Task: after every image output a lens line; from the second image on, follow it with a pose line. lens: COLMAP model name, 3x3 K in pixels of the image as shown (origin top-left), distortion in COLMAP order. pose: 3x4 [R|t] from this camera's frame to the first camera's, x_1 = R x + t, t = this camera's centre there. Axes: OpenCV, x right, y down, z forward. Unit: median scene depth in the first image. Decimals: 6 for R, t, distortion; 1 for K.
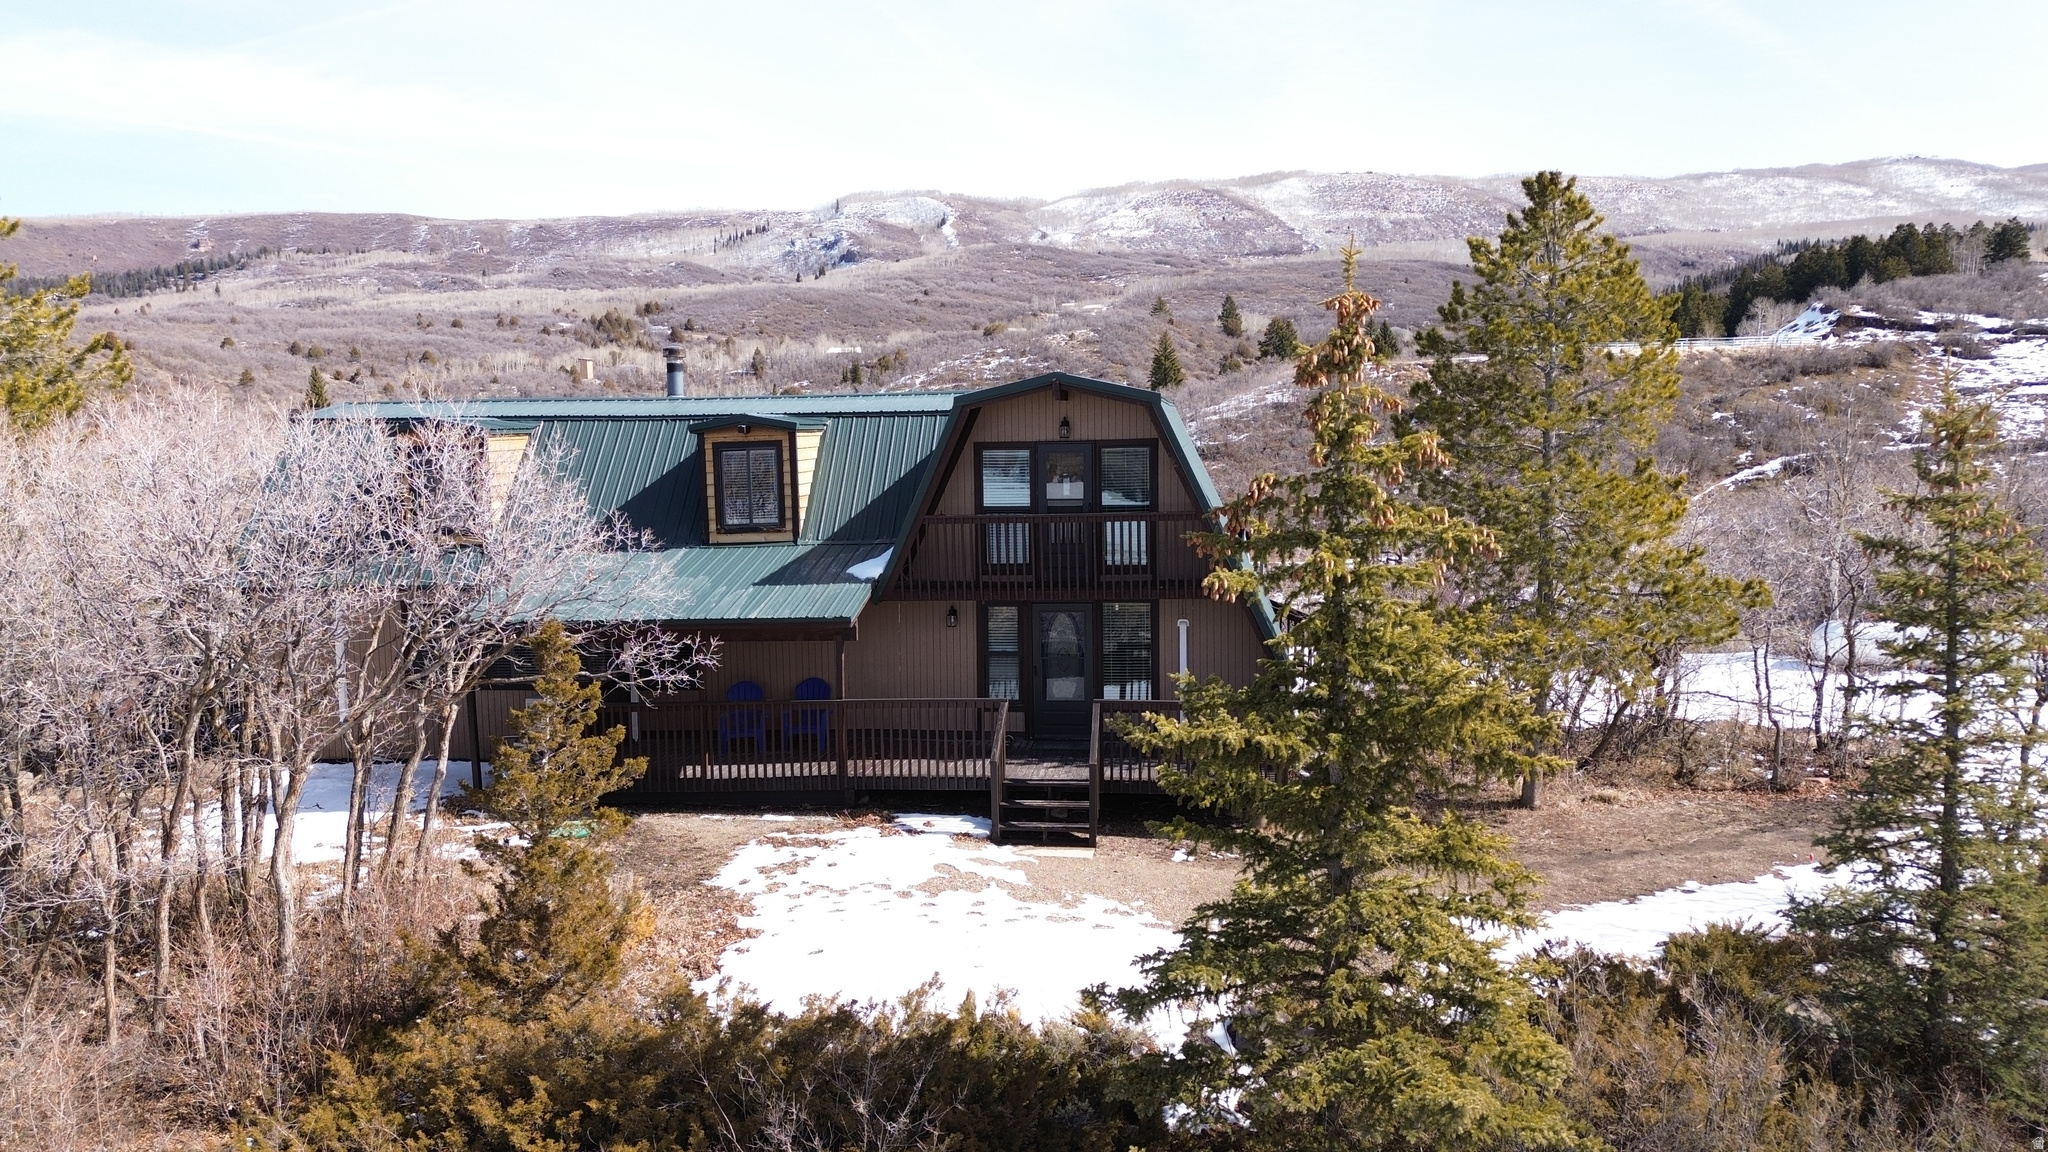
lens RADIAL K [[1437.5, 0, 1025.3], [0, 1437.5, 586.0], [0, 0, 1]] dist [0.076424, -0.072521]
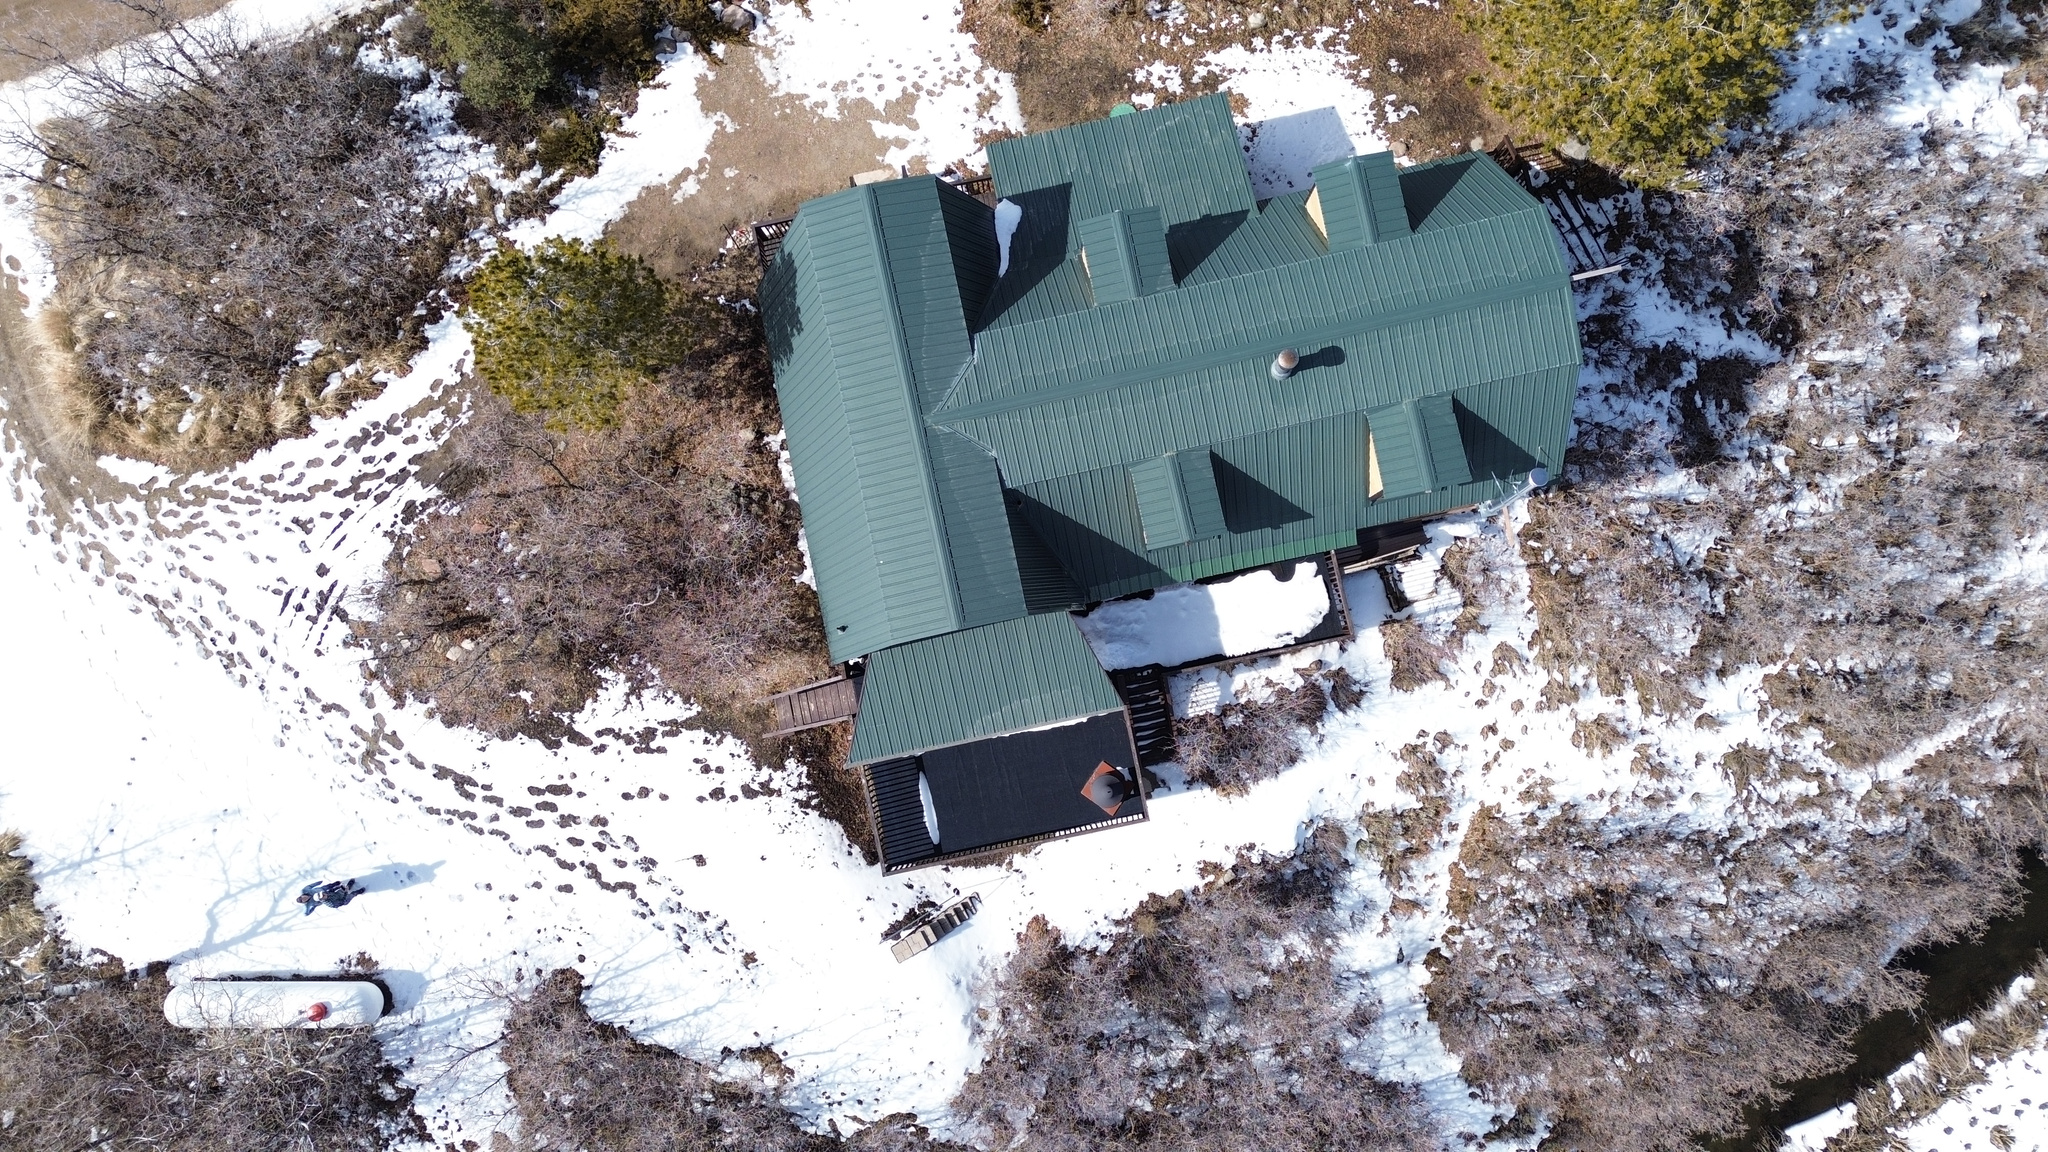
lens RADIAL K [[1437.5, 0, 1021.1], [0, 1437.5, 578.5], [0, 0, 1]] dist [0.076424, -0.072521]
pose [[-0.943023, 0.332178, 0.019104, -0.000903], [0.006809, -0.038138, 0.999249, -0.066074], [0.332657, 0.942445, 0.033703, 0.055401]]
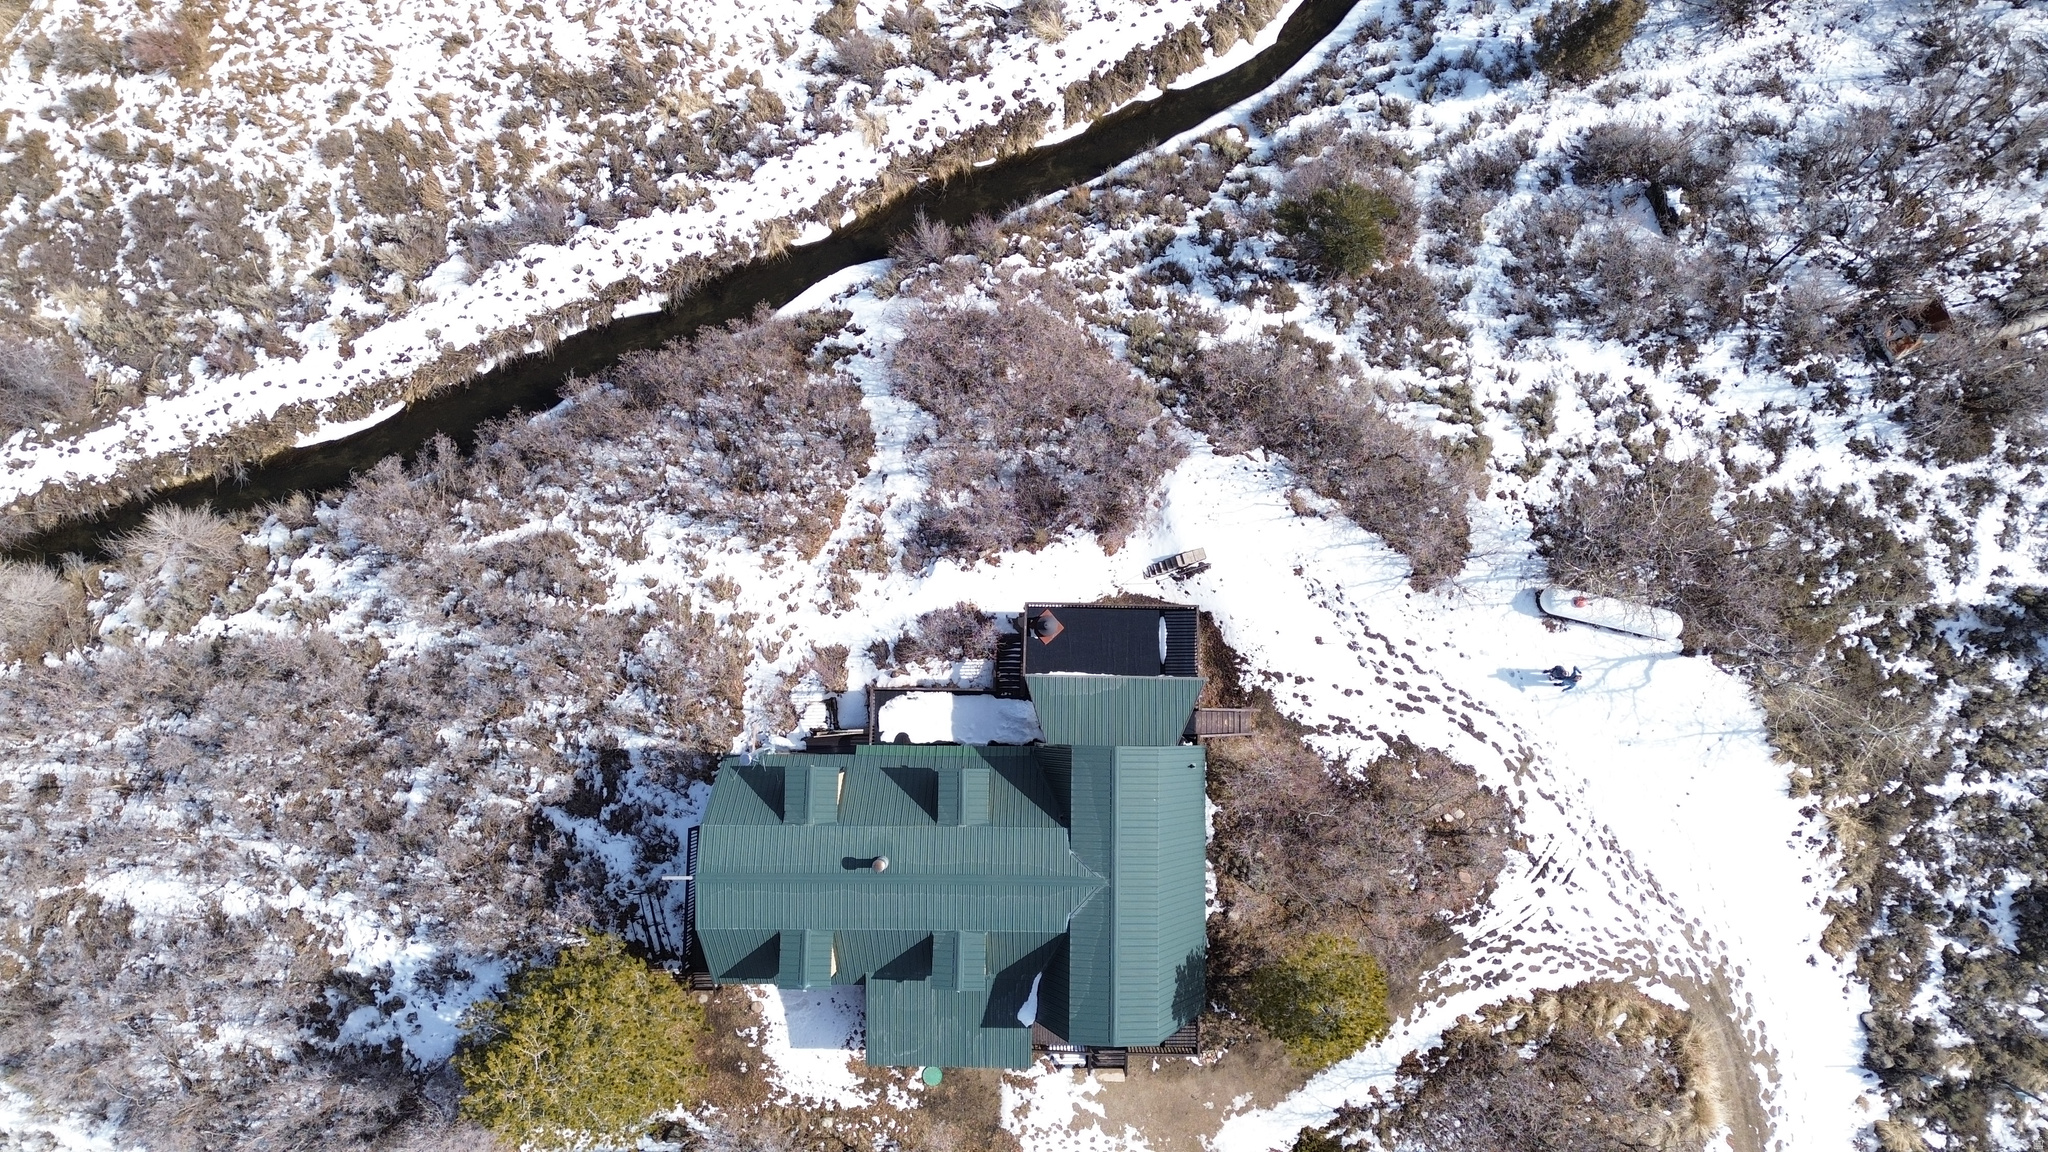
lens RADIAL K [[1437.5, 0, 1025.0], [0, 1437.5, 566.2], [0, 0, 1]] dist [0.076424, -0.072521]
pose [[0.993717, -0.111749, 0.006148, -0.001907], [0.017816, 0.212182, 0.977068, -0.102237], [-0.110491, -0.970820, 0.212840, 0.050524]]
